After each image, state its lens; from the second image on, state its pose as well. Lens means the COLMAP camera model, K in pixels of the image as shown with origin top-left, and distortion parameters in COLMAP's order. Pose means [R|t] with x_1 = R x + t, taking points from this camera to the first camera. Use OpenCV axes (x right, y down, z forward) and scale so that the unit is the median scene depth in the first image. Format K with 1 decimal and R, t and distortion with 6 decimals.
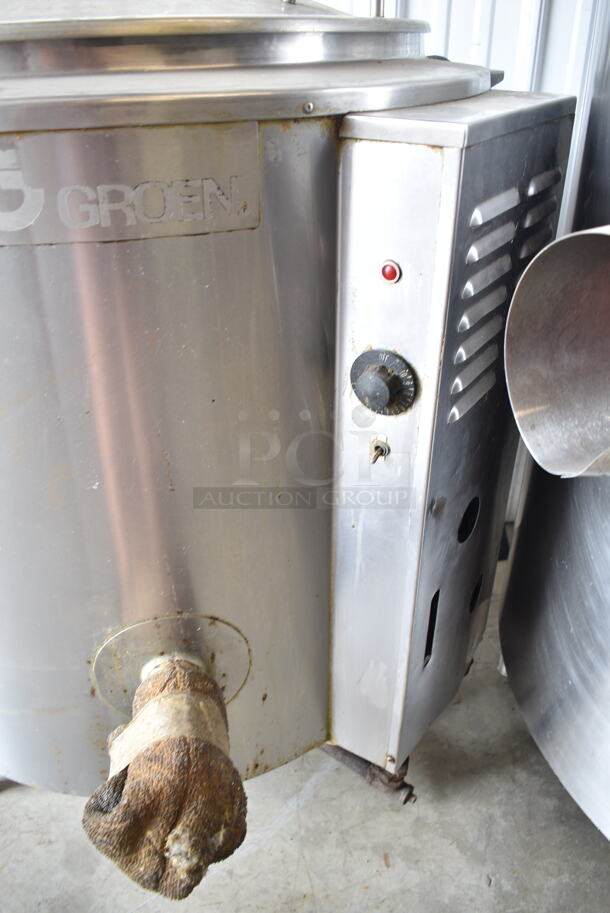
lens RADIAL K [[689.5, 0, 303.1], [0, 689.5, 457.1], [0, 0, 1]] dist [-0.089290, 0.007377]
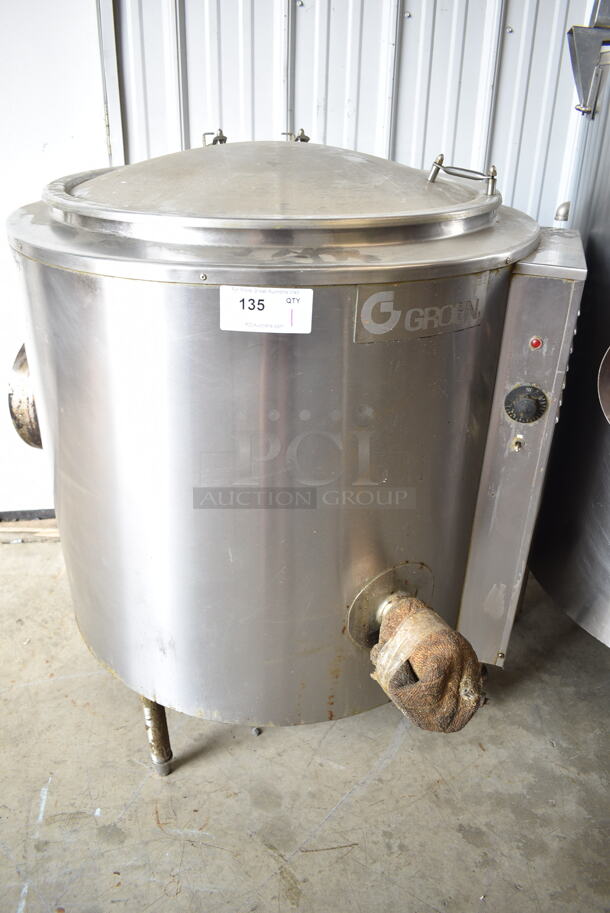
lens RADIAL K [[689.5, 0, 306.7], [0, 689.5, 454.2], [0, 0, 1]] dist [-0.089290, 0.007377]
pose [[0.963904, -0.103942, 0.245121, -0.716670], [0.118919, 0.991787, -0.047074, 0.028359], [-0.238215, 0.074524, 0.968349, -0.455183]]
